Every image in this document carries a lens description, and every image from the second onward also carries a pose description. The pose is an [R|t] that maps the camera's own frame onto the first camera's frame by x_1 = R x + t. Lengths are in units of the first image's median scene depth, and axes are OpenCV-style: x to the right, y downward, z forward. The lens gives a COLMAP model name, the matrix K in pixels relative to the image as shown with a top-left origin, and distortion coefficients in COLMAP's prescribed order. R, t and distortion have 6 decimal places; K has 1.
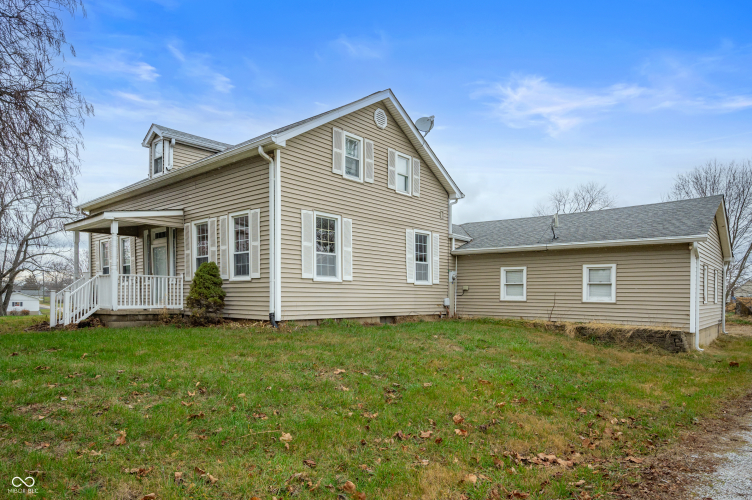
lens RADIAL K [[432.8, 0, 352.6], [0, 432.8, 293.0], [0, 0, 1]] dist [0.009608, 0.001553]
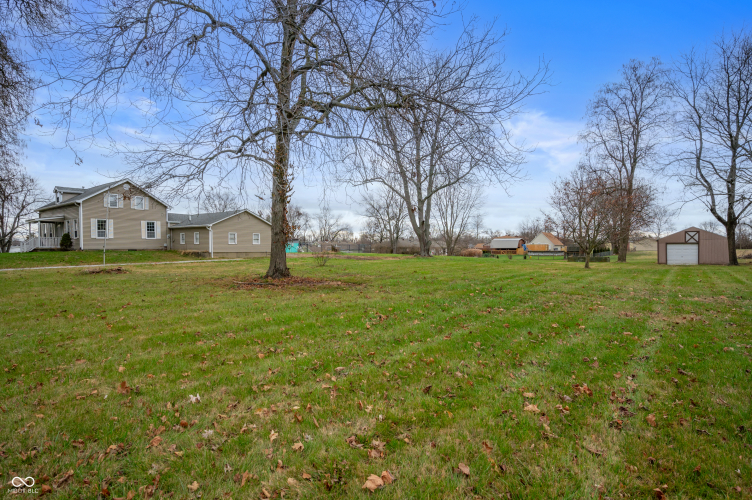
lens RADIAL K [[432.8, 0, 377.2], [0, 432.8, 248.7], [0, 0, 1]] dist [0.009608, 0.001553]
pose [[0.999603, -0.008841, 0.026737, 1.753414], [0.008713, 0.999950, 0.004908, 0.048476], [-0.026779, -0.004673, 0.999630, -2.161072]]
